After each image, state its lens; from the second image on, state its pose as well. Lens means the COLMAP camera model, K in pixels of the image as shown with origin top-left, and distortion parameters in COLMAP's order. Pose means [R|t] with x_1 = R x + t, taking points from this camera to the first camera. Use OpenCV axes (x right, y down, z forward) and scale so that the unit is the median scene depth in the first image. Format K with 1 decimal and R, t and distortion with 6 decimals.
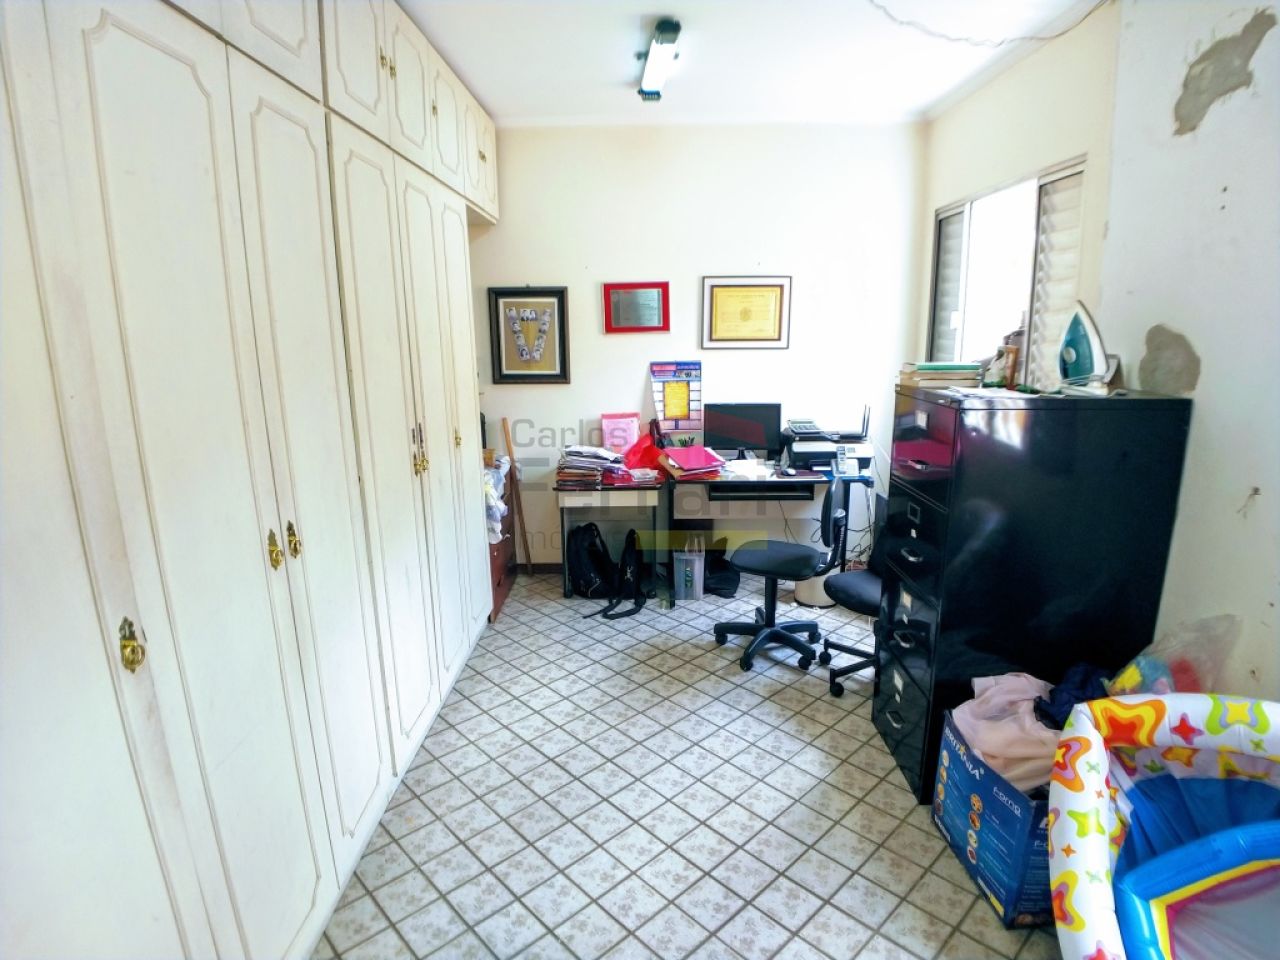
lens RADIAL K [[696.9, 0, 640.0], [0, 696.9, 480.0], [0, 0, 1]] dist [-0.001768, -0.053699]
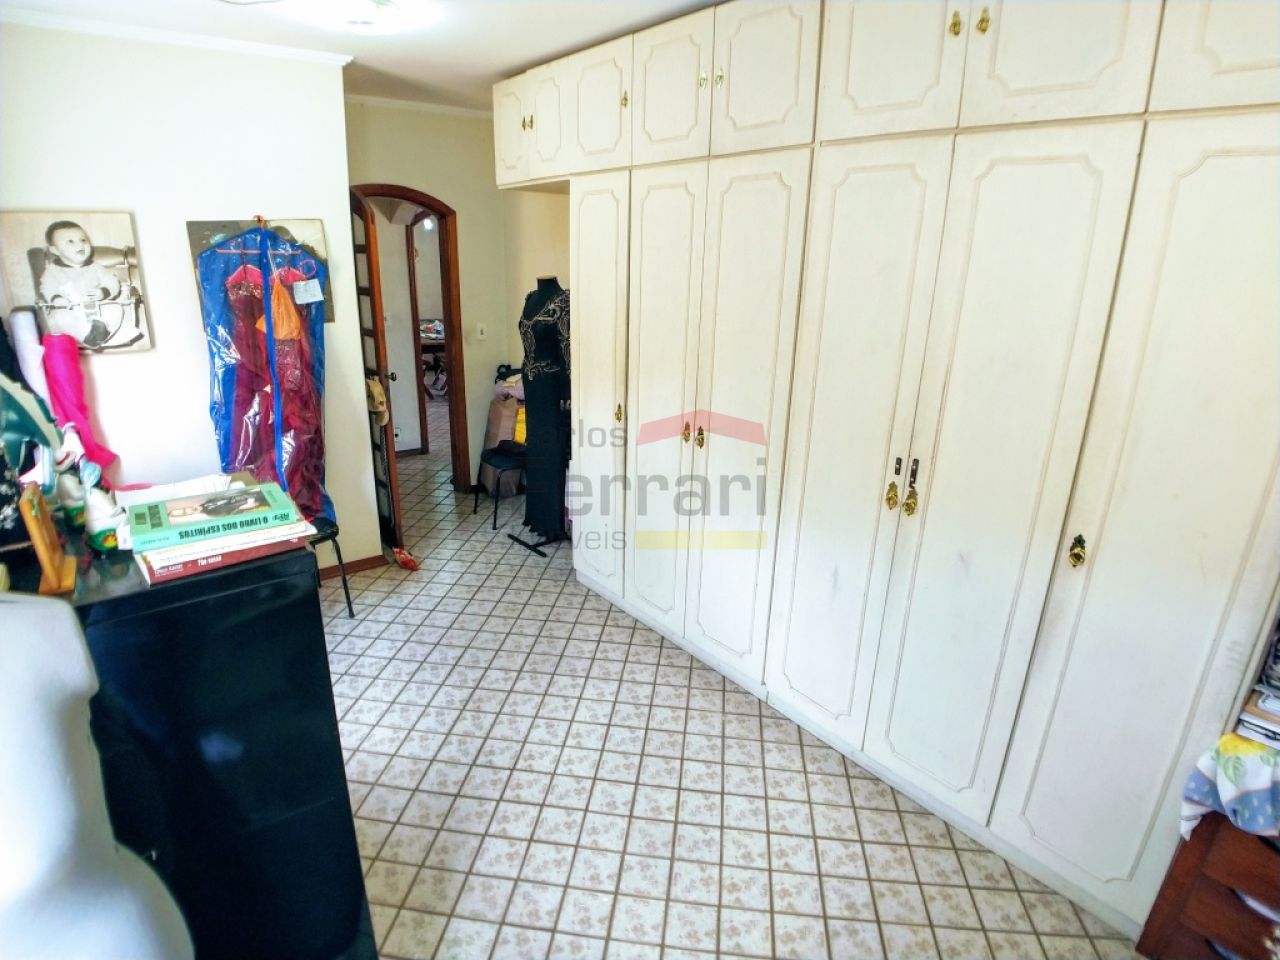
lens RADIAL K [[696.9, 0, 640.0], [0, 696.9, 480.0], [0, 0, 1]] dist [-0.001768, -0.053699]
pose [[-0.777249, 0.189816, -0.599878, 0.550172], [-0.152278, 0.868315, 0.472060, -0.494136], [0.610487, 0.458257, -0.645992, 1.645552]]
